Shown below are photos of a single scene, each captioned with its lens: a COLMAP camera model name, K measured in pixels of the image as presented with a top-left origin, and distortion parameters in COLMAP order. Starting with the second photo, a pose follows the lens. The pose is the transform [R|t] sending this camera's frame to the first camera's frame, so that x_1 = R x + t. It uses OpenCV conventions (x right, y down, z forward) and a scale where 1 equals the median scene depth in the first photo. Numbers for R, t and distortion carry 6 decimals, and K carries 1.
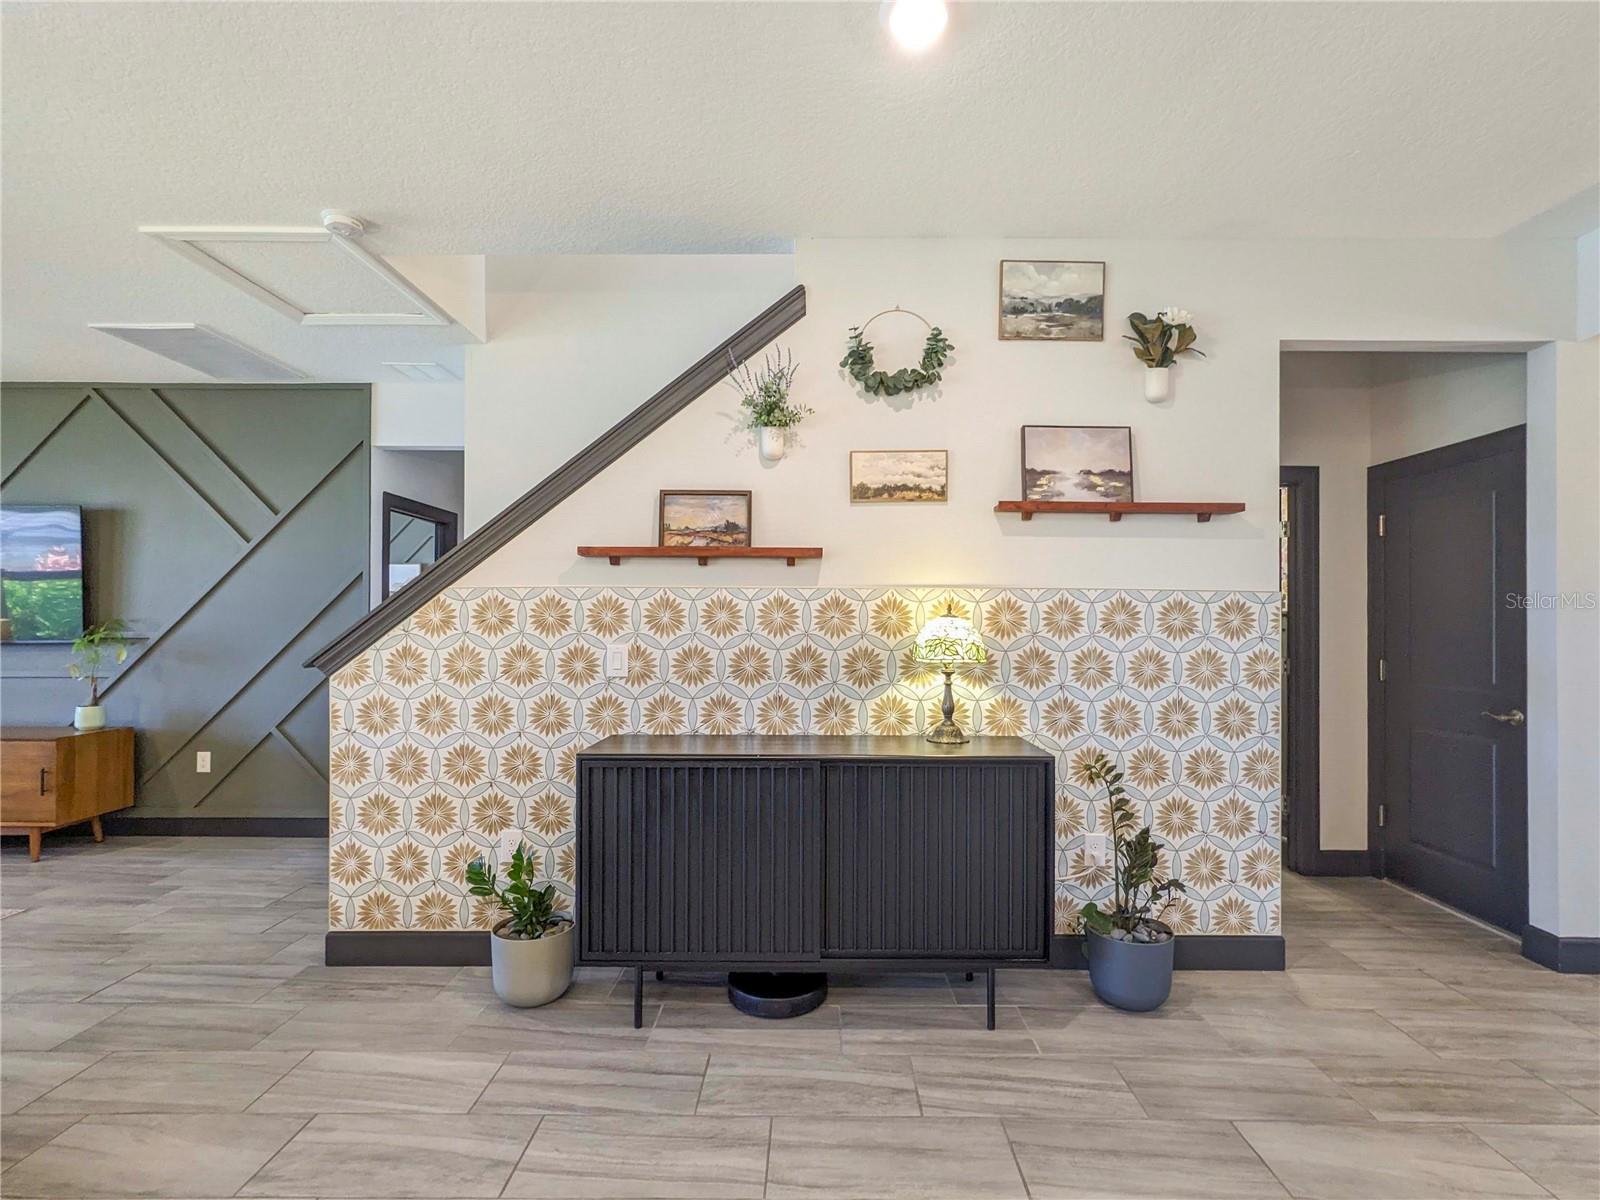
lens RADIAL K [[788.7, 0, 816.7], [0, 788.7, 624.5], [0, 0, 1]] dist [0.000808, -0.000946]
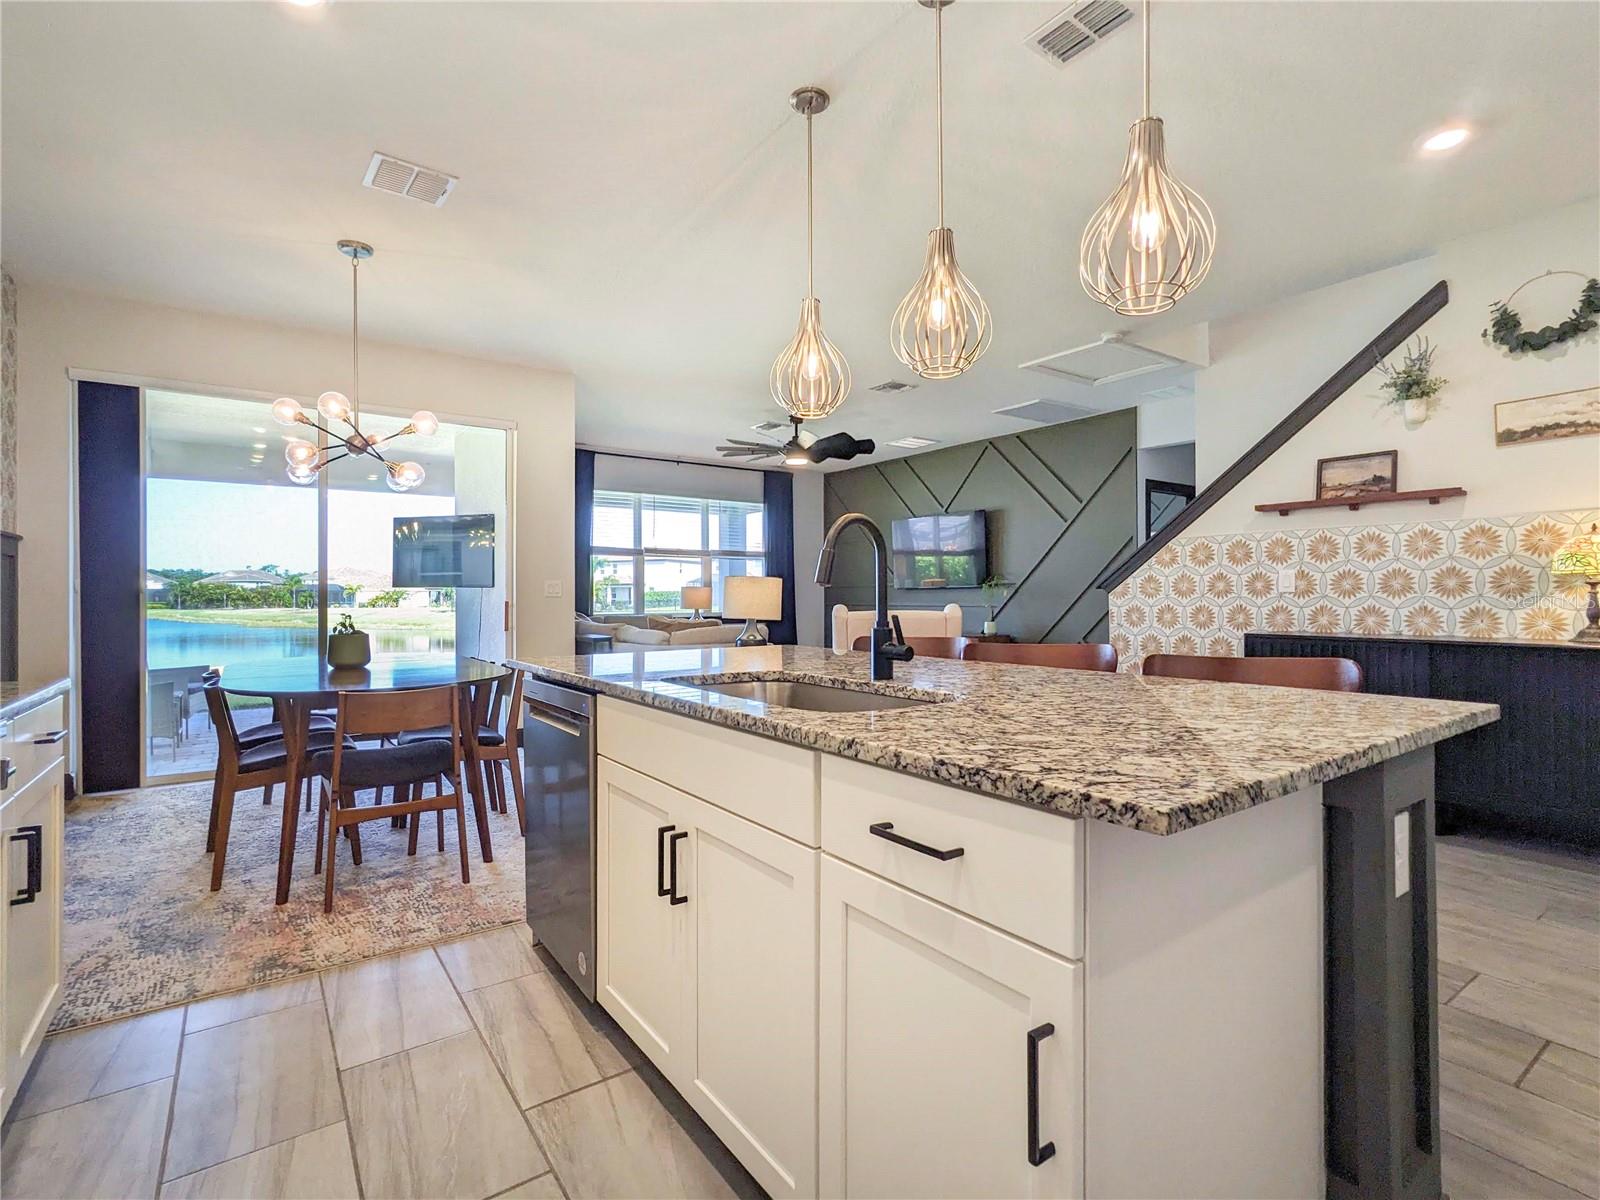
lens RADIAL K [[788.7, 0, 806.9], [0, 788.7, 598.5], [0, 0, 1]] dist [0.000808, -0.000946]
pose [[0.593782, -0.005304, -0.804608, 0.390770], [0.011500, 0.999932, 0.001896, 0.064424], [0.804544, -0.010379, 0.593803, -0.576660]]
